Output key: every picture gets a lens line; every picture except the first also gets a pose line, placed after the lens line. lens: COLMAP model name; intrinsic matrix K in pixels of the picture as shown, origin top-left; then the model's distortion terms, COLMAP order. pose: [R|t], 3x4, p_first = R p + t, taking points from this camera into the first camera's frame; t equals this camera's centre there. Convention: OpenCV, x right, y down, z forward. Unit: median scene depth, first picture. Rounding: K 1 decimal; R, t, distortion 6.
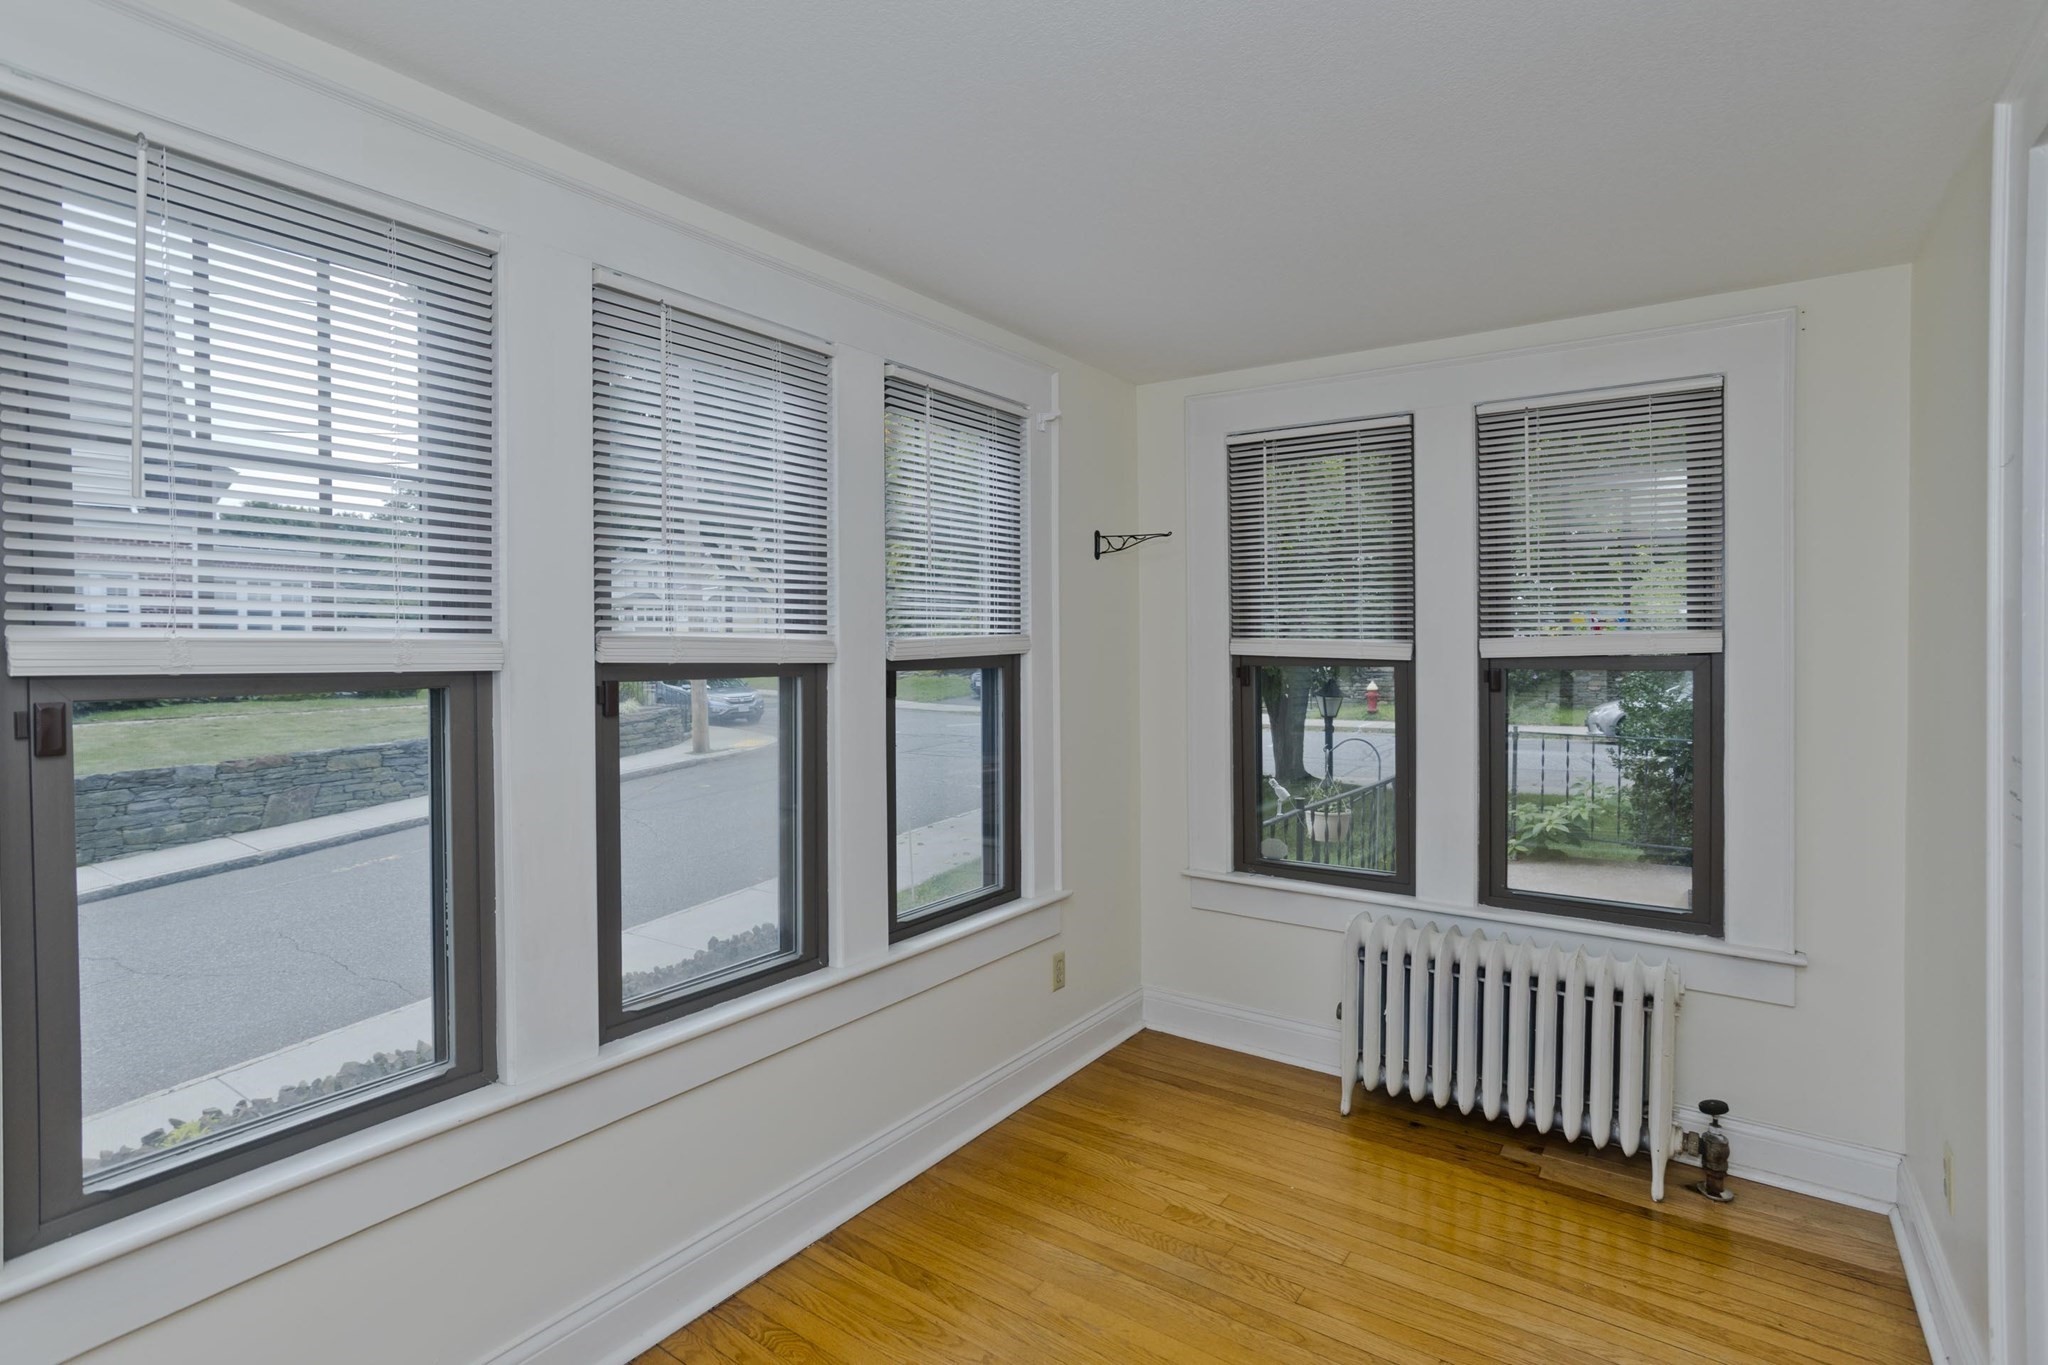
lens RADIAL K [[1010.2, 0, 1037.3], [0, 1010.2, 685.8], [0, 0, 1]] dist [-0.056823, 0.033682]
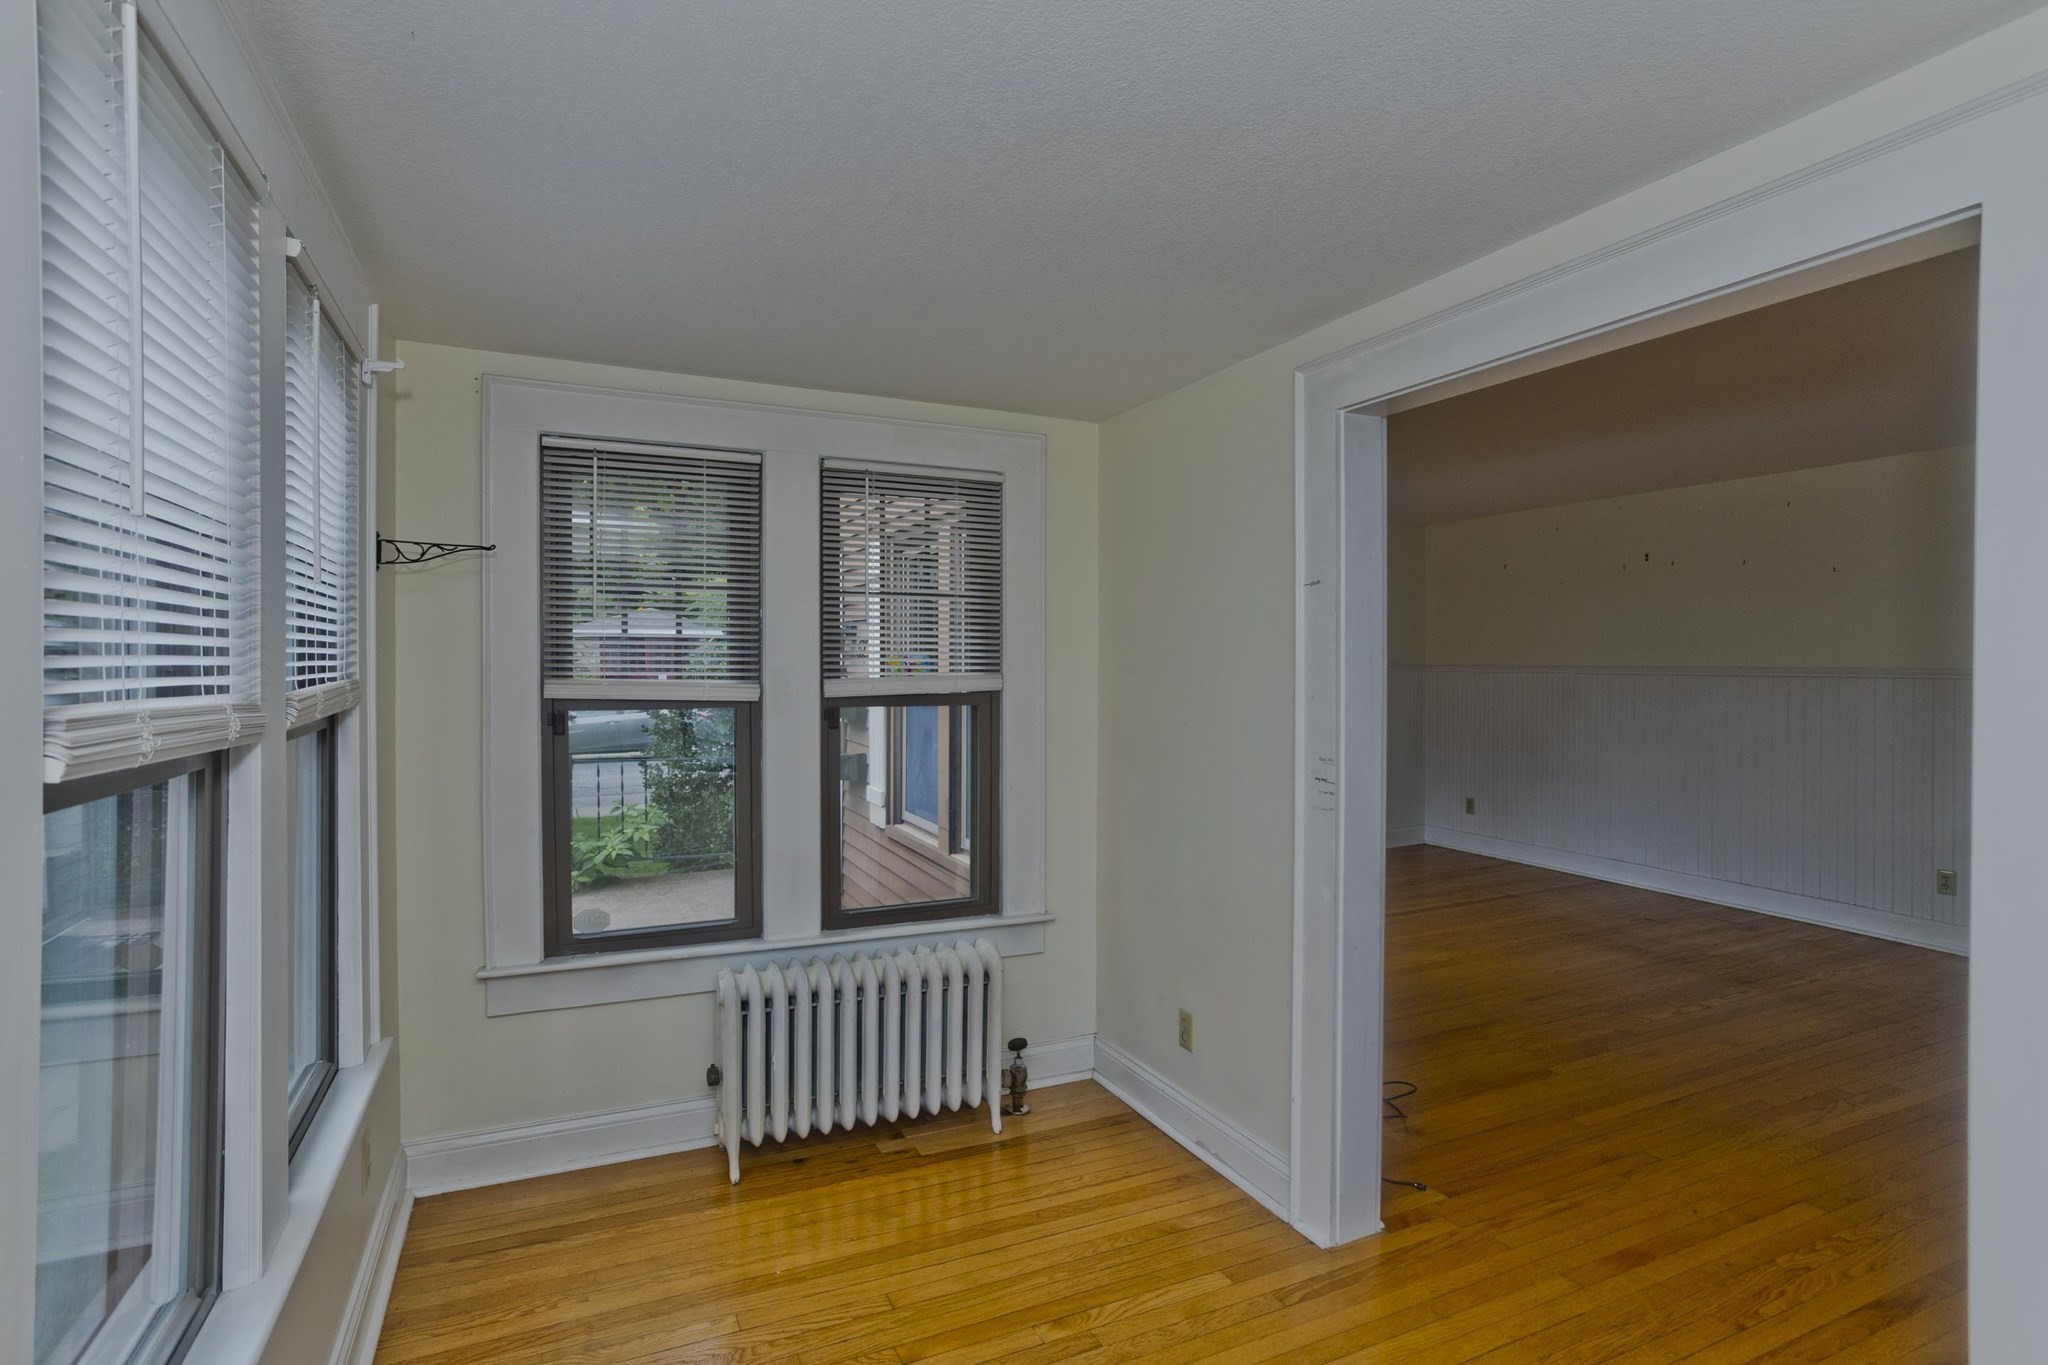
lens RADIAL K [[1010.2, 0, 1037.3], [0, 1010.2, 685.8], [0, 0, 1]] dist [-0.056823, 0.033682]
pose [[0.492668, -0.014154, 0.870102, -0.370382], [0.031818, 0.999492, -0.001757, -0.030776], [-0.869636, 0.028551, 0.492868, 0.276670]]
